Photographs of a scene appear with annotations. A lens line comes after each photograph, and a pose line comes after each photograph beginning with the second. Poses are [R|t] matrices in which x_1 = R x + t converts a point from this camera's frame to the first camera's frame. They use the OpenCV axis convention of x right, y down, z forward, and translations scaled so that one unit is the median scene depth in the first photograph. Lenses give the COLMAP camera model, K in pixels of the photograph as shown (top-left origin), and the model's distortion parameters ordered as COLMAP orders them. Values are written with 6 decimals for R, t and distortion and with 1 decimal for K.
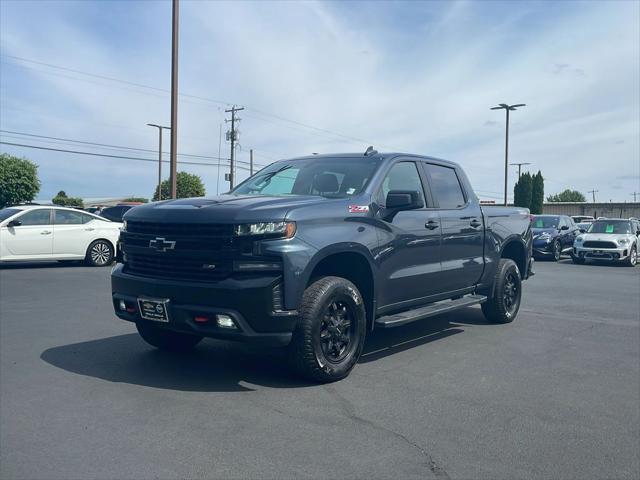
lens RADIAL K [[615.9, 0, 323.0], [0, 615.9, 237.2], [0, 0, 1]] dist [0.127820, -0.219777]
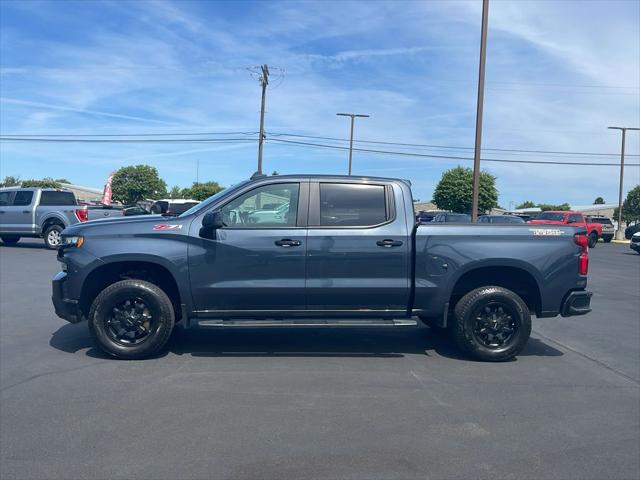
lens RADIAL K [[615.9, 0, 323.0], [0, 615.9, 237.2], [0, 0, 1]] dist [0.127820, -0.219777]
pose [[0.665575, 0.028486, -0.745787, 1.227368], [-0.035350, 0.999353, 0.006623, -0.046717], [0.745494, 0.021955, 0.666151, 0.414332]]
